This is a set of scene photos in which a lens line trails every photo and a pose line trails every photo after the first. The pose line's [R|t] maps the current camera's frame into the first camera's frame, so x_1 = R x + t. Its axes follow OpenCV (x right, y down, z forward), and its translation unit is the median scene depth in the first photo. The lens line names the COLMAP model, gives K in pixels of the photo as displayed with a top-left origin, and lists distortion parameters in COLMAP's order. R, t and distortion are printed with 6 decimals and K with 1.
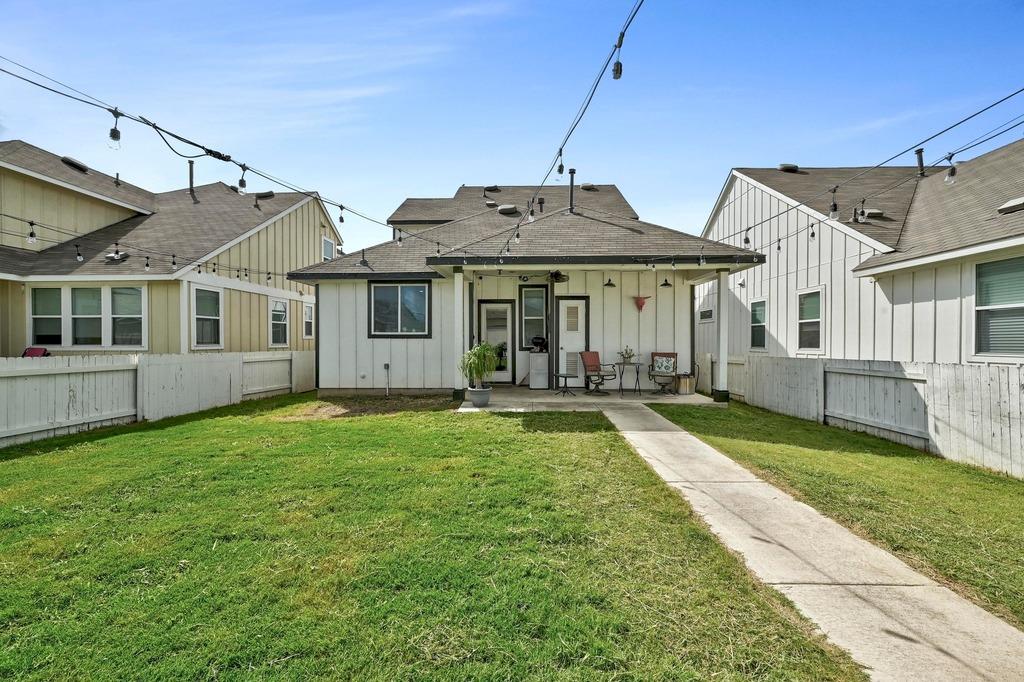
lens RADIAL K [[408.6, 0, 513.3], [0, 408.6, 345.3], [0, 0, 1]] dist [-0.001151, 0.000133]
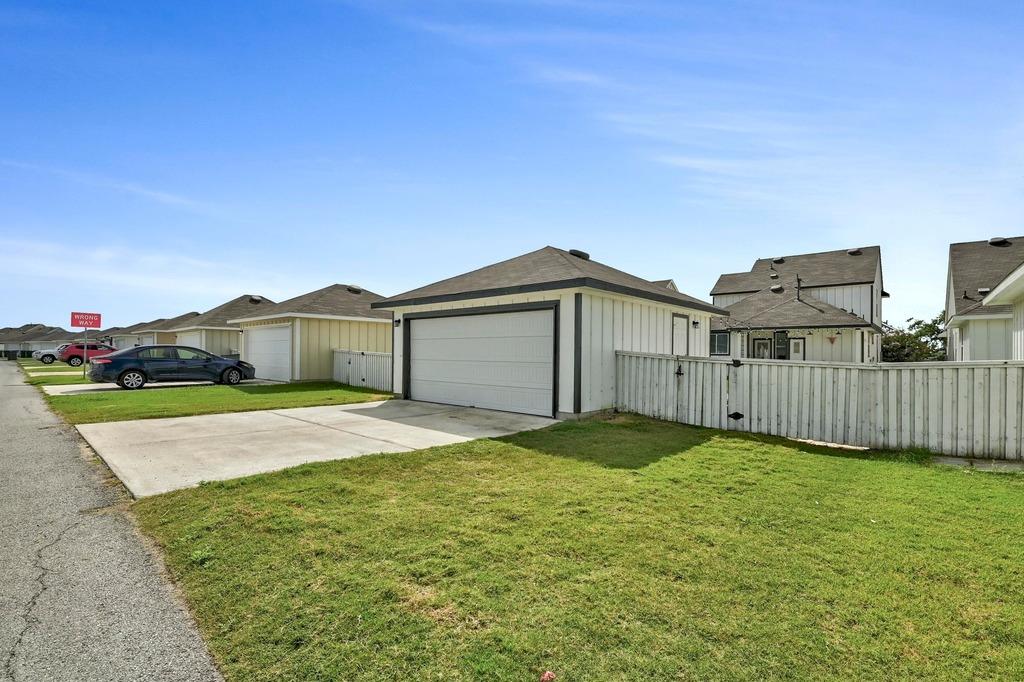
lens RADIAL K [[452.2, 0, 511.5], [0, 452.2, 354.5], [0, 0, 1]] dist [0.000204, 0.000004]
pose [[0.767063, 0.007415, -0.641529, 0.518383], [-0.013171, 0.999904, -0.004191, 0.005610], [0.641437, 0.011664, 0.767087, -1.868665]]
